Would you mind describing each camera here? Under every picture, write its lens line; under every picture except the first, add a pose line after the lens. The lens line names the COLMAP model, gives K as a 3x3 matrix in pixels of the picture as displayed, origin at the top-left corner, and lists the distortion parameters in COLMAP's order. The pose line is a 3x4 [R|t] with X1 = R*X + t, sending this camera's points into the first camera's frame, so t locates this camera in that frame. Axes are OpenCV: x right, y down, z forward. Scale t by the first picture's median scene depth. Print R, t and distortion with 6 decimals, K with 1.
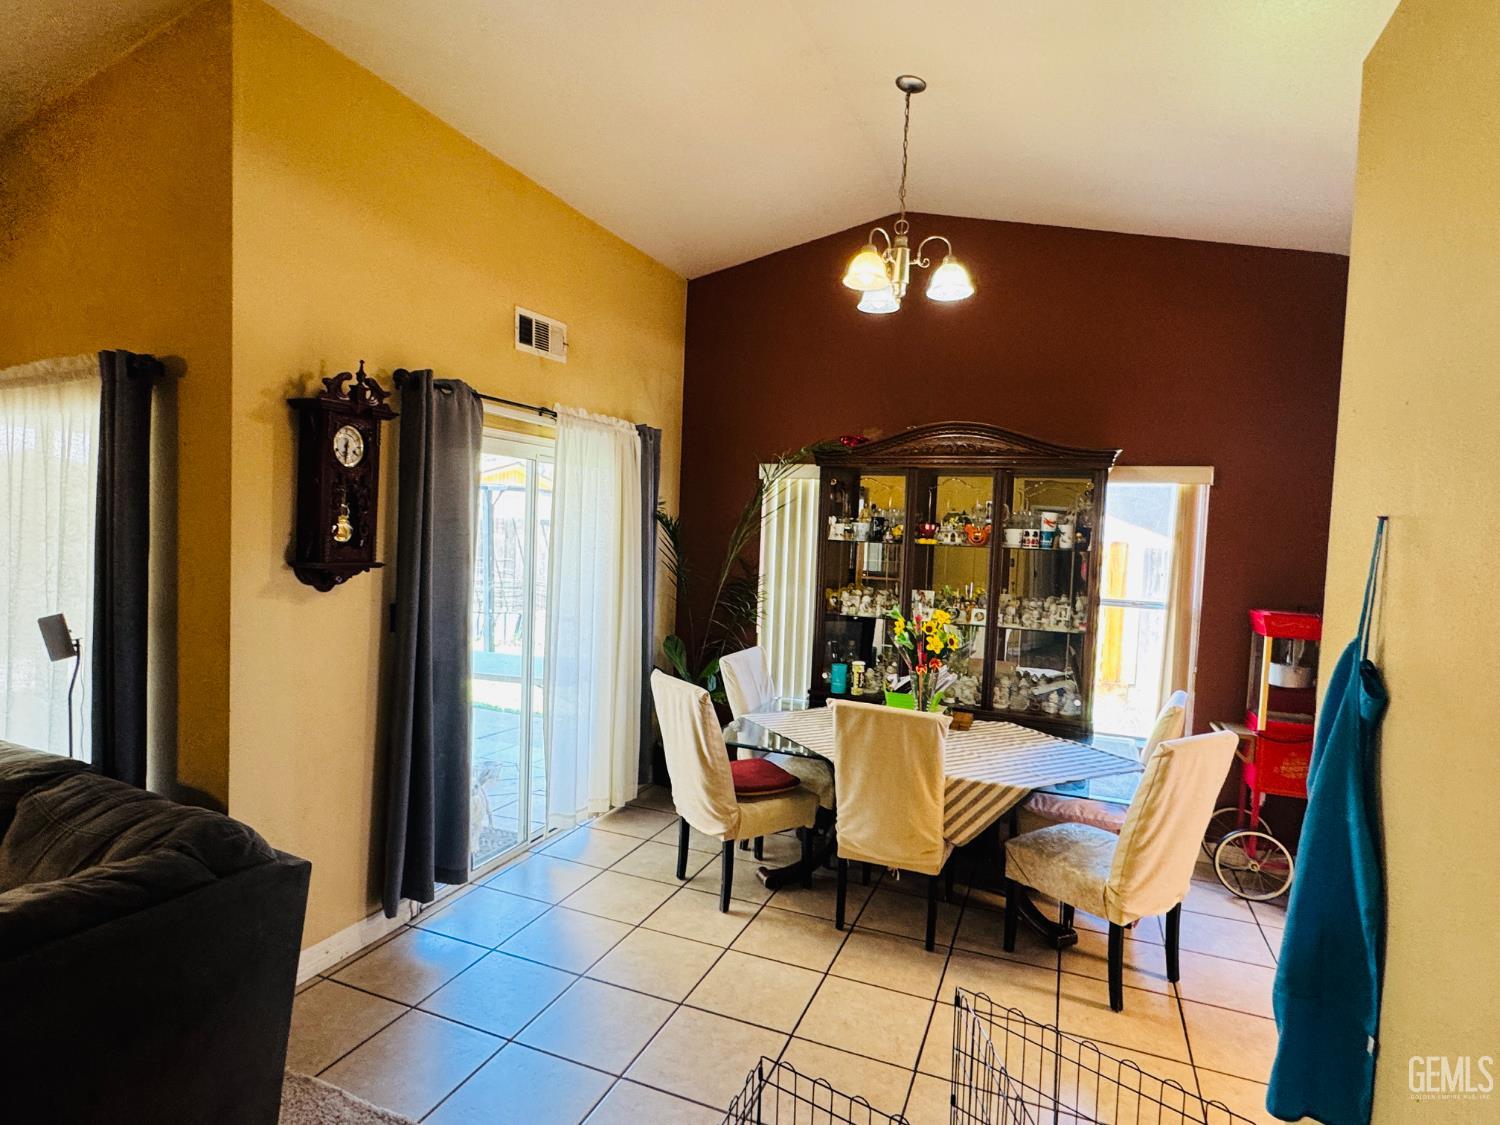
lens RADIAL K [[797.9, 0, 750.0], [0, 797.9, 562.5], [0, 0, 1]] dist [-0.006025, 0.001151]
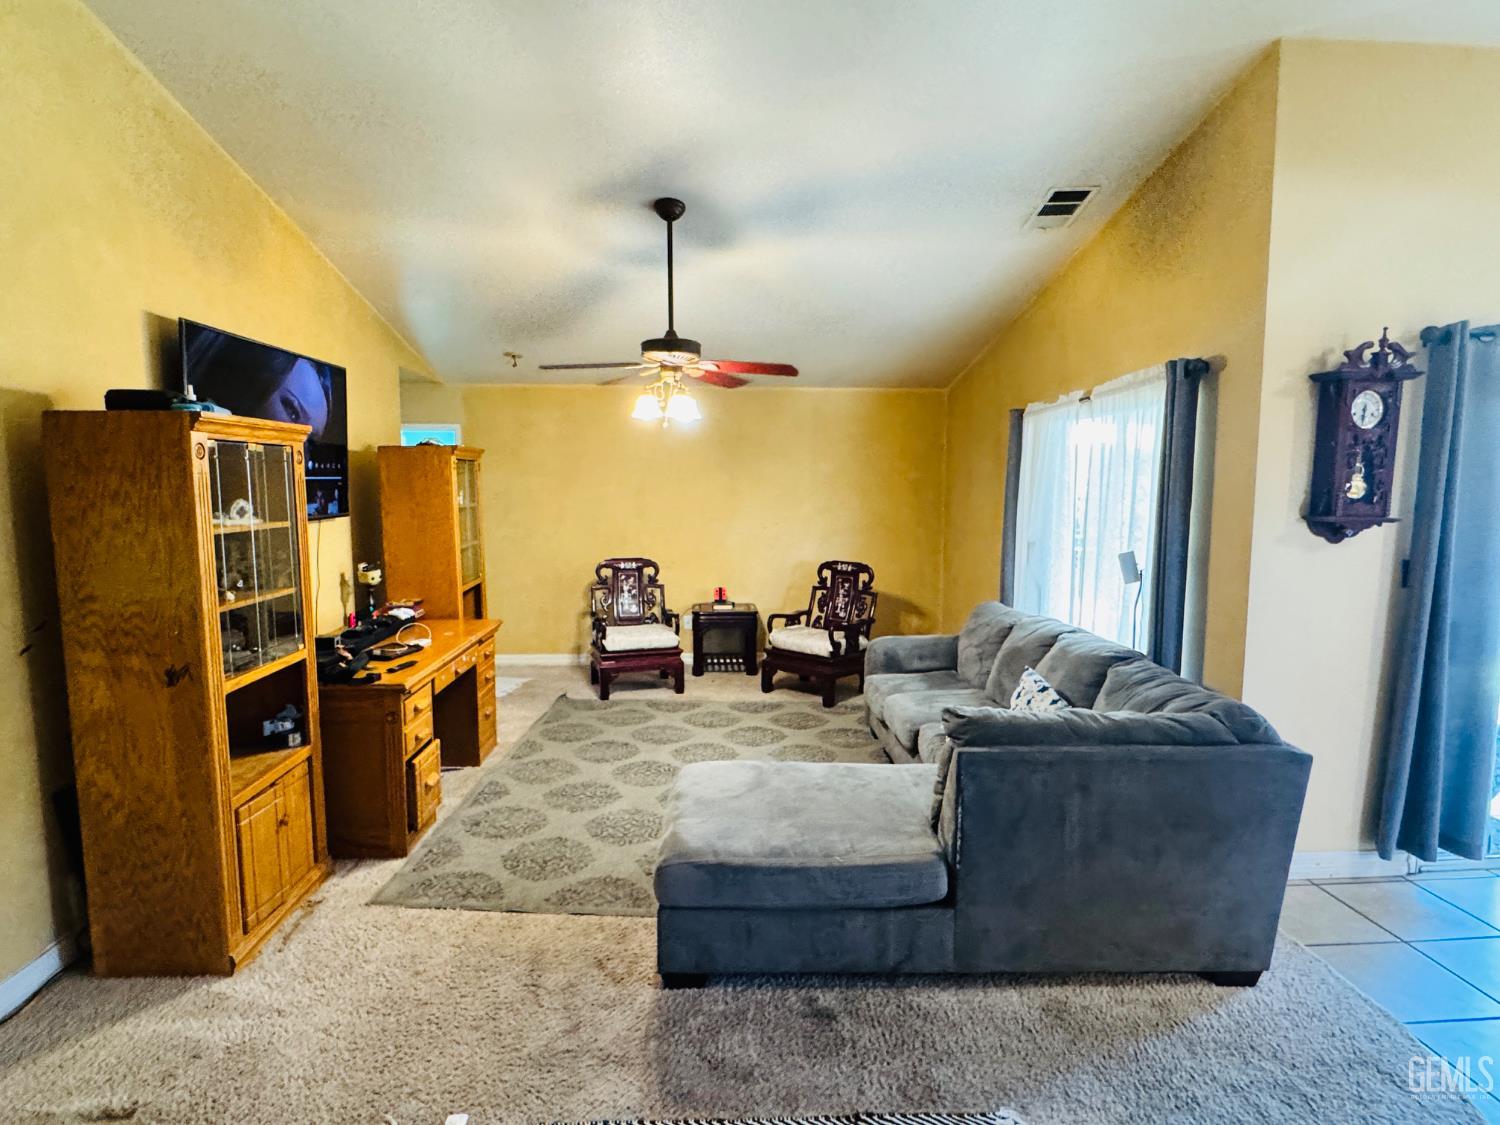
lens RADIAL K [[797.9, 0, 750.0], [0, 797.9, 562.5], [0, 0, 1]] dist [-0.006025, 0.001151]
pose [[0.437944, 0.051544, -0.897523, 0.113107], [-0.024687, 0.998668, 0.045307, 0.034154], [0.898663, 0.002315, 0.438633, -0.233782]]
